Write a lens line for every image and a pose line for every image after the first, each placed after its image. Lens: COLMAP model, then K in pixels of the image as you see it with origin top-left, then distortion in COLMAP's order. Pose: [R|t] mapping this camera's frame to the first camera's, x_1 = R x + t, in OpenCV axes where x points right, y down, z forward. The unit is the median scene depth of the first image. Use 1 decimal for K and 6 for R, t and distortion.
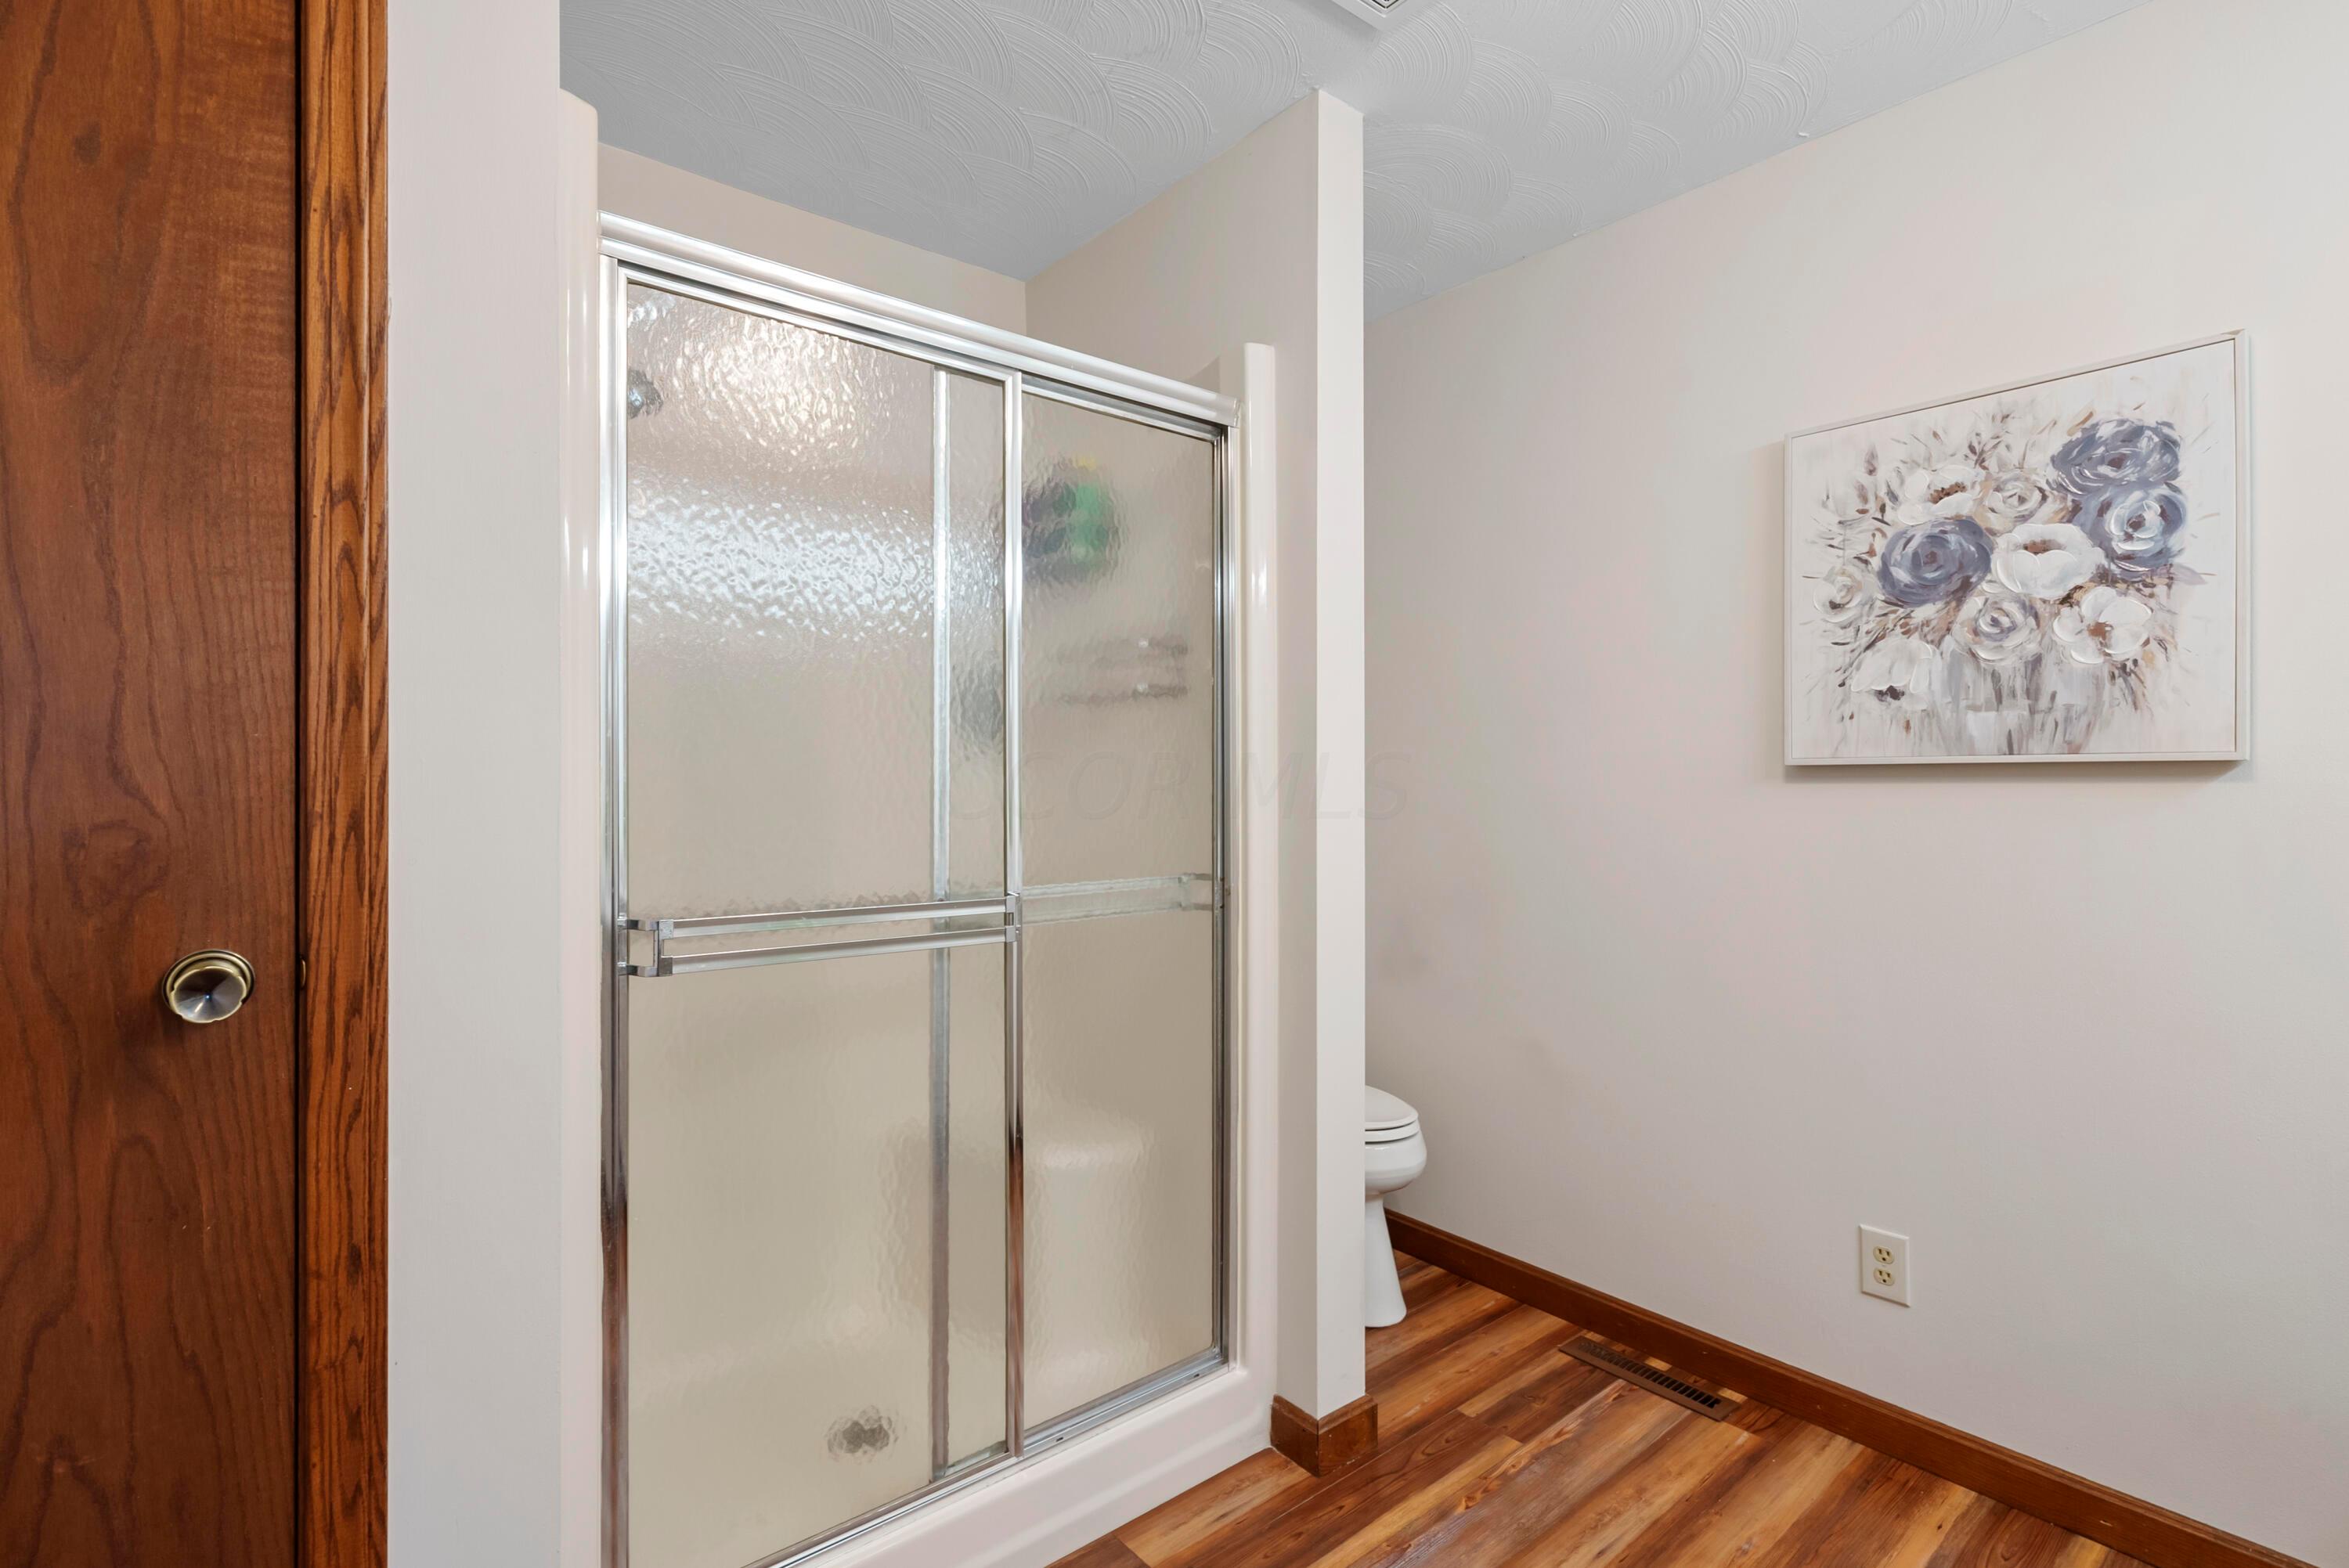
lens RADIAL K [[1095.9, 0, 1169.6], [0, 1095.9, 779.5], [0, 0, 1]] dist [-0.004444, 0.002035]
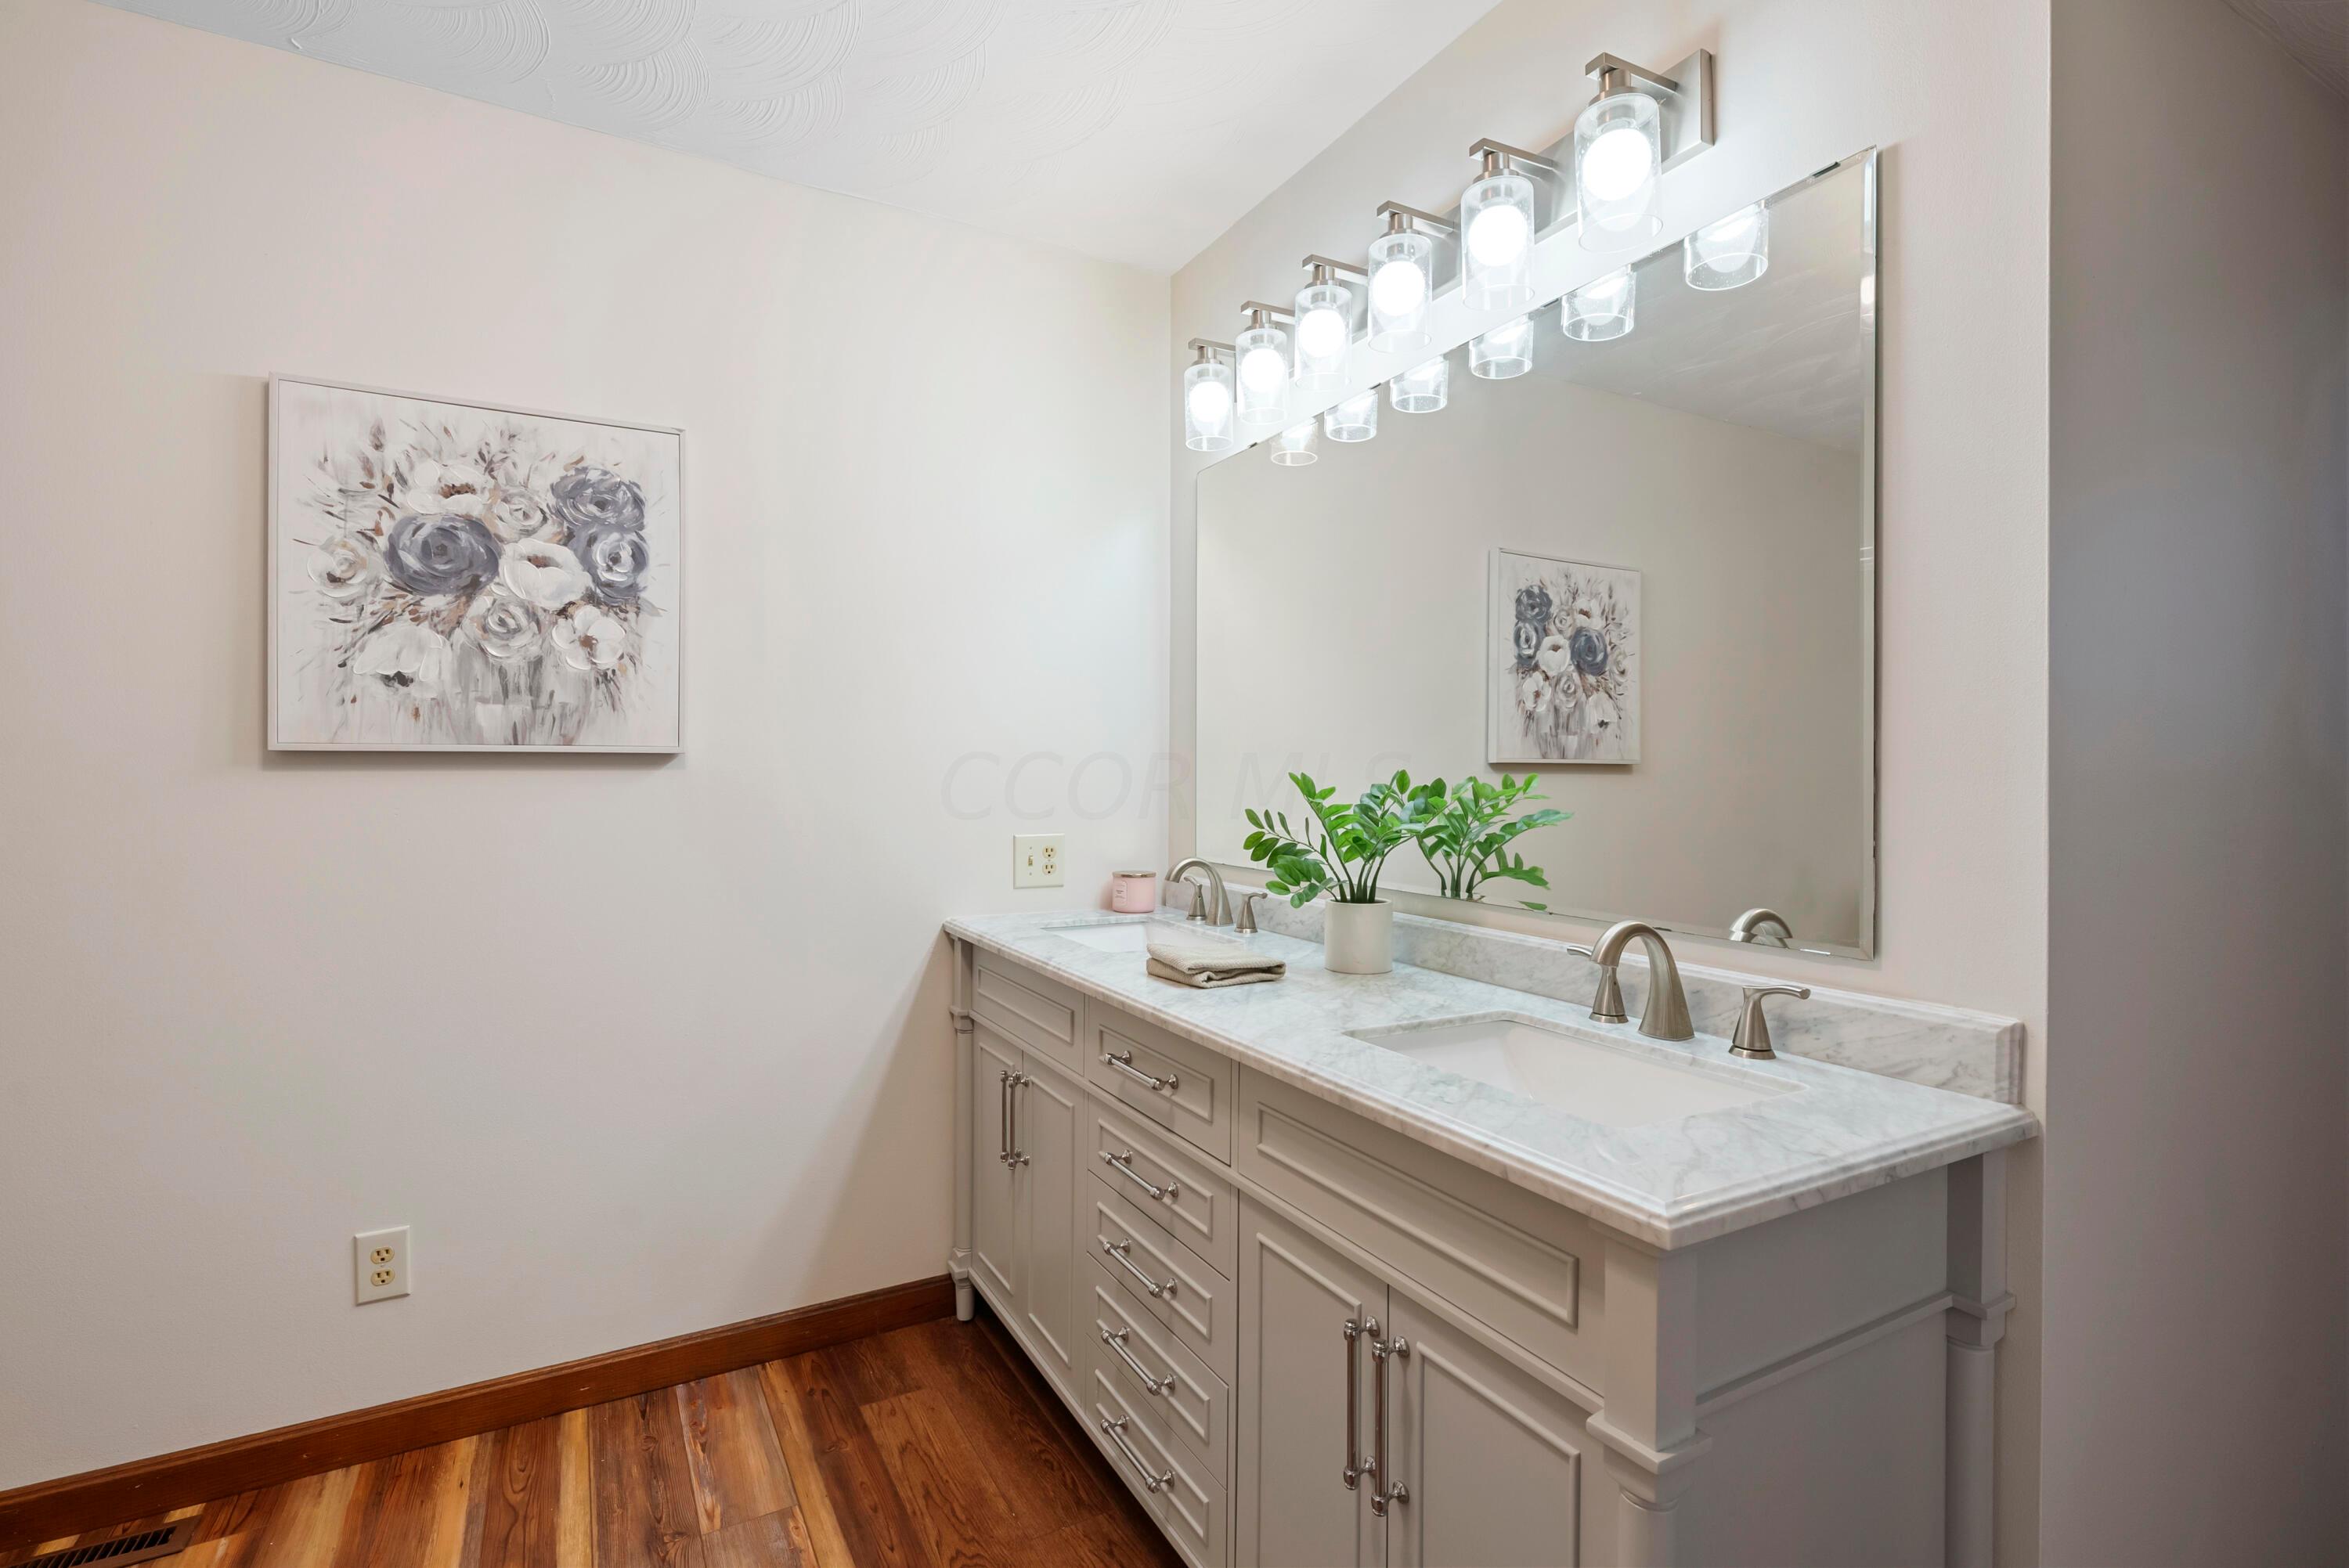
lens RADIAL K [[1095.9, 0, 1172.3], [0, 1095.9, 777.1], [0, 0, 1]] dist [-0.004444, 0.002035]
pose [[0.177776, -0.006506, 0.984049, -0.191315], [-0.003775, 0.999966, 0.007293, -0.000634], [-0.984064, -0.005012, 0.177745, 0.147437]]
